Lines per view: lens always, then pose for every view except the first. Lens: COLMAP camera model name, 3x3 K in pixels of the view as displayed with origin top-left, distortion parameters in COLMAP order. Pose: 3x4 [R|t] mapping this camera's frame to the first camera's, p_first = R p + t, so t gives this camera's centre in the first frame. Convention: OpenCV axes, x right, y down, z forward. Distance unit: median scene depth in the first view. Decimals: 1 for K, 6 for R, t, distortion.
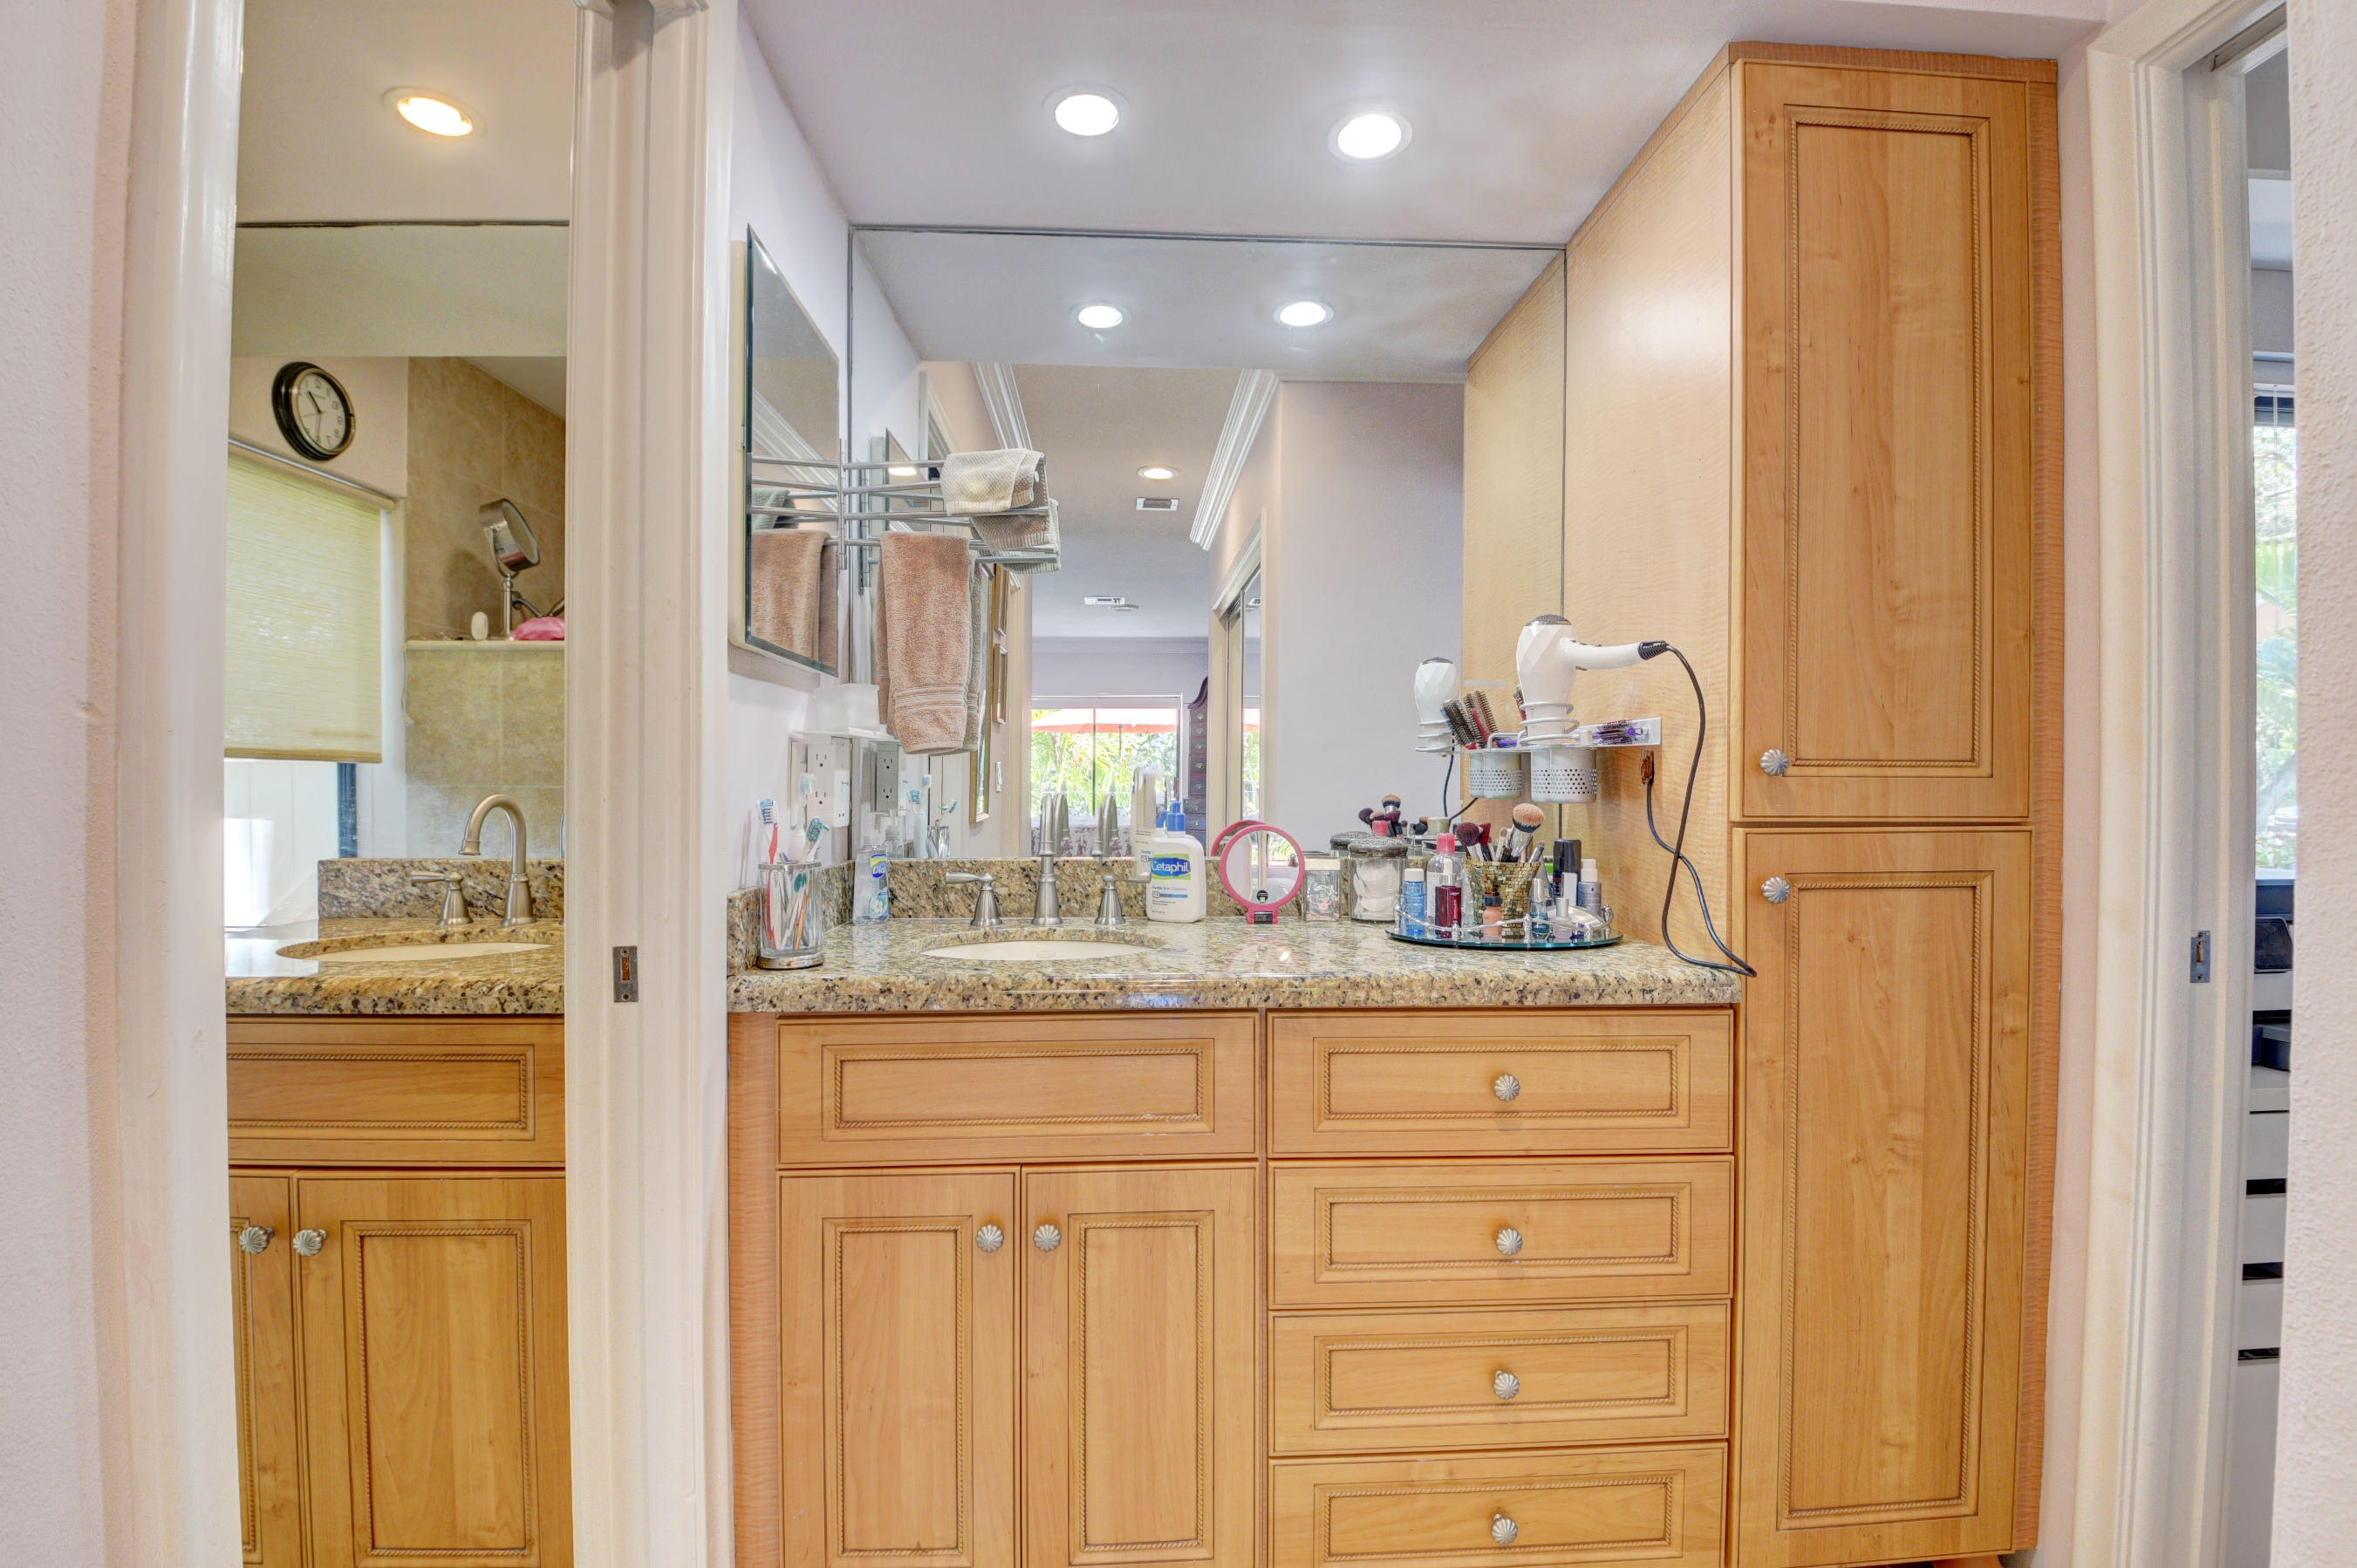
lens RADIAL K [[1044.5, 0, 1173.8], [0, 1044.5, 781.0], [0, 0, 1]] dist [0.014941, -0.021824]
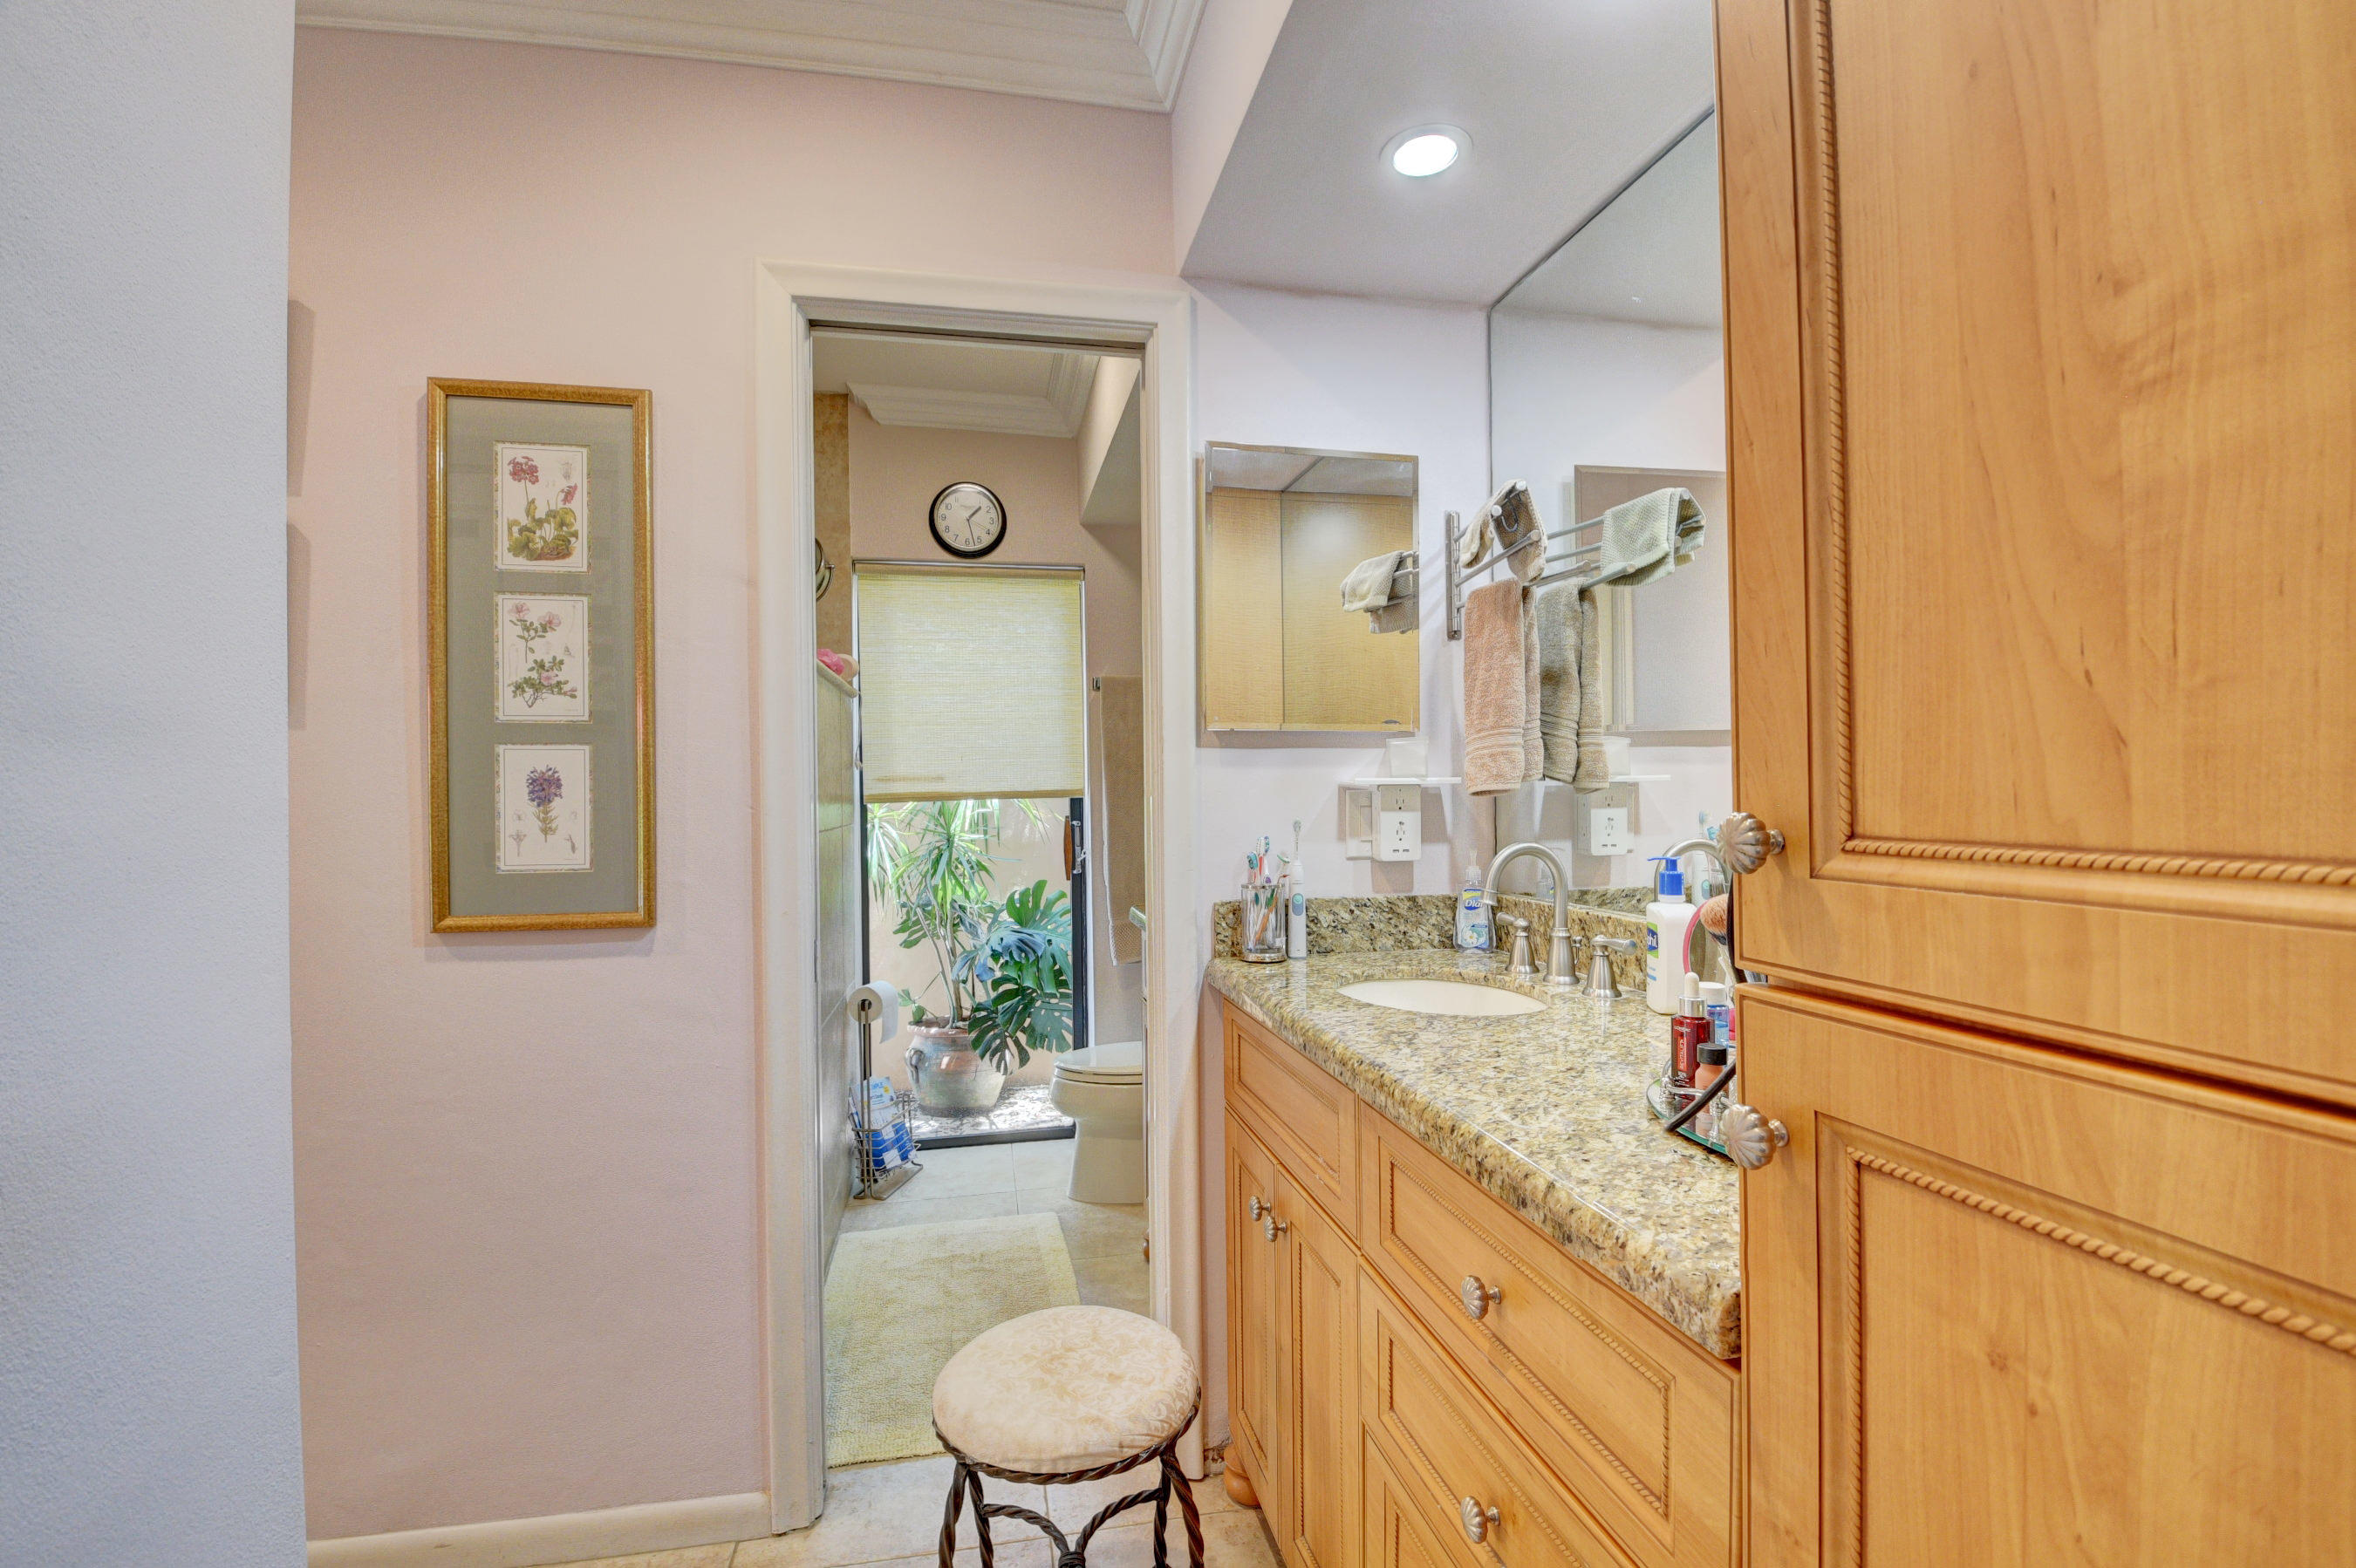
lens RADIAL K [[1044.1, 0, 1173.3], [0, 1044.1, 781.0], [0, 0, 1]] dist [0.014941, -0.021824]
pose [[0.148795, -0.014089, -0.988768, 0.948323], [0.006730, 0.999890, -0.013235, -0.038093], [0.988845, -0.004685, 0.148874, 0.681031]]
